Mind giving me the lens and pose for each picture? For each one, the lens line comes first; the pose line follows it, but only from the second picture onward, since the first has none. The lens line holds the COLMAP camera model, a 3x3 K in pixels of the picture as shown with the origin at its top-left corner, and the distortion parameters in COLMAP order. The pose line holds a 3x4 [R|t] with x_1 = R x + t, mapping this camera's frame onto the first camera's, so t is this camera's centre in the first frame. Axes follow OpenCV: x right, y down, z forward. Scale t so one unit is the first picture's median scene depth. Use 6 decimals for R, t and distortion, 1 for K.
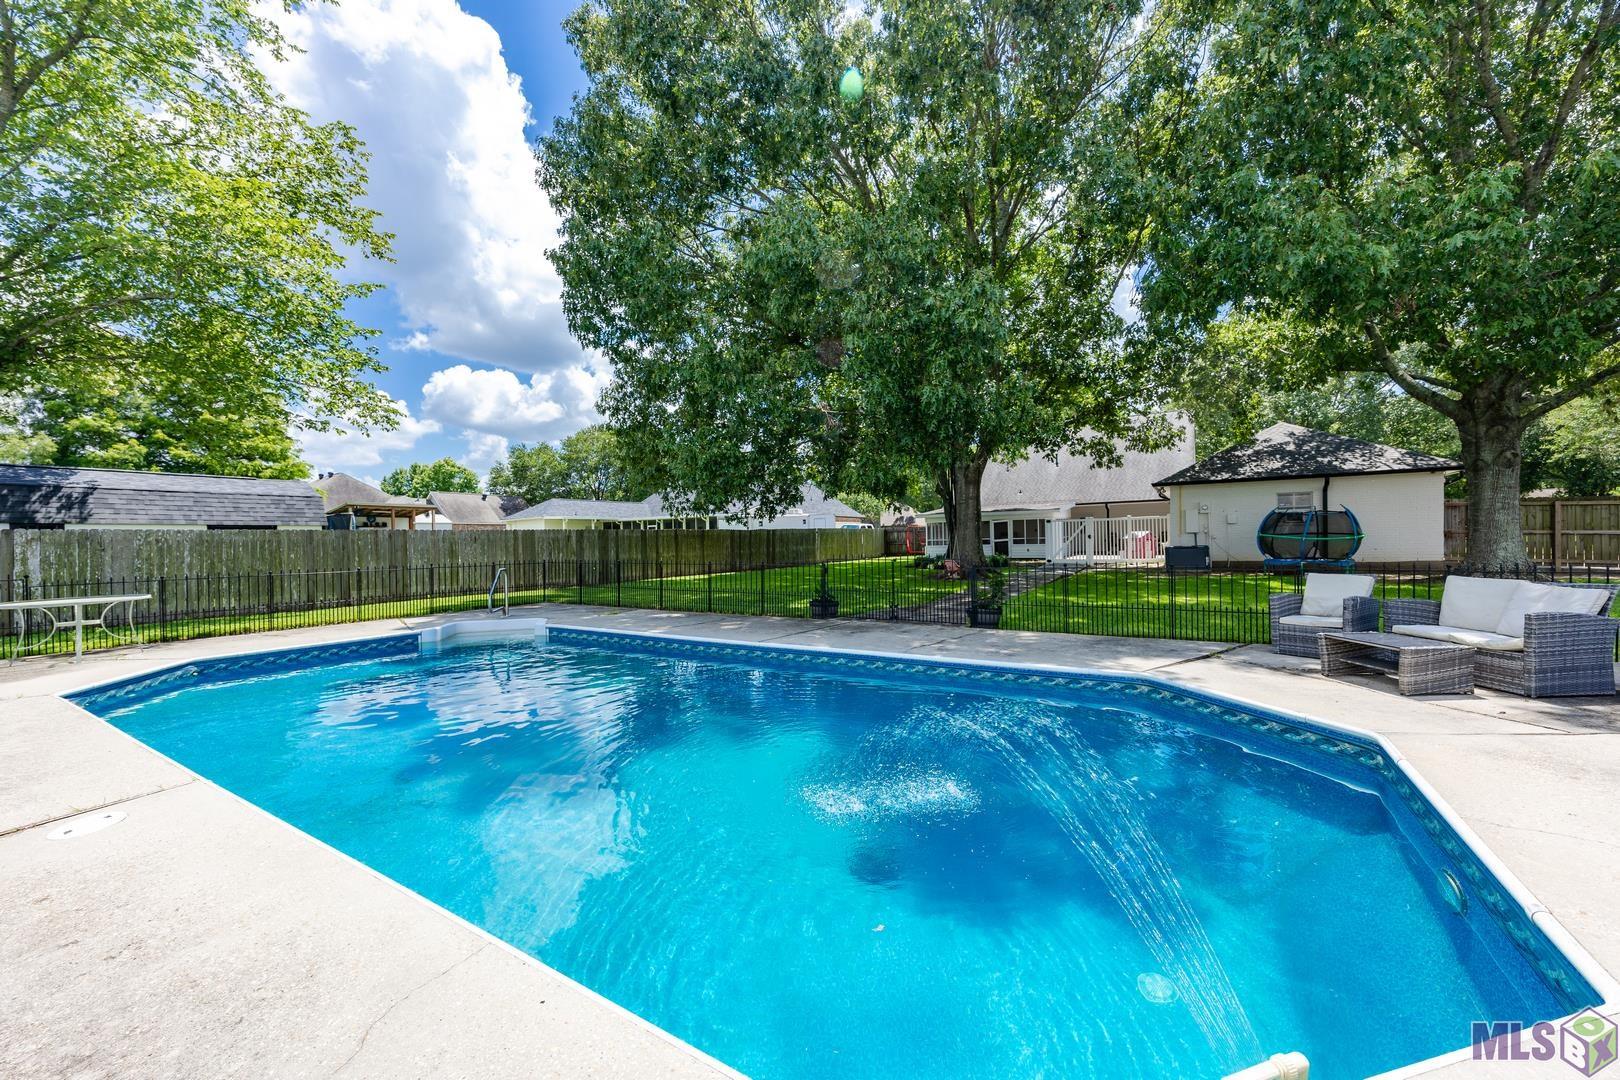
lens RADIAL K [[621.1, 0, 810.5], [0, 621.1, 542.7], [0, 0, 1]] dist [-0.002705, 0.000606]
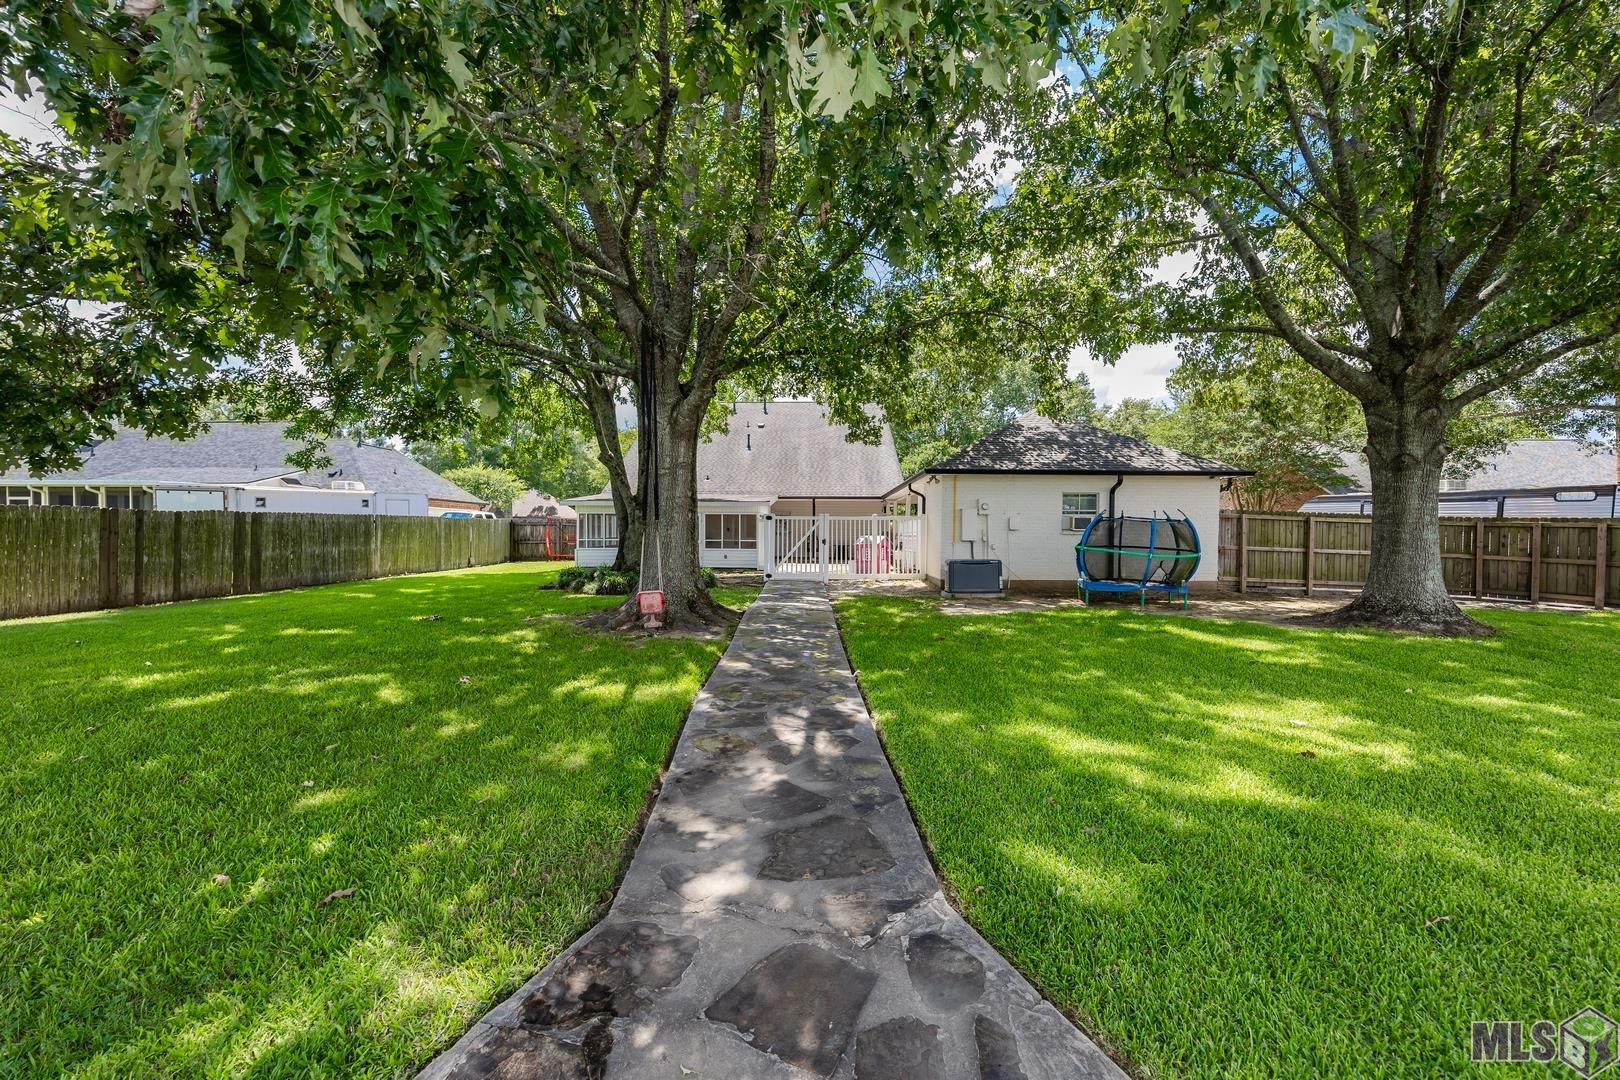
lens RADIAL K [[621.1, 0, 808.6], [0, 621.1, 542.0], [0, 0, 1]] dist [-0.002705, 0.000606]
pose [[0.849980, 0.018636, 0.526486, 0.054505], [-0.022274, 0.999752, 0.000572, -0.008035], [-0.526344, -0.012213, 0.850184, 0.354462]]
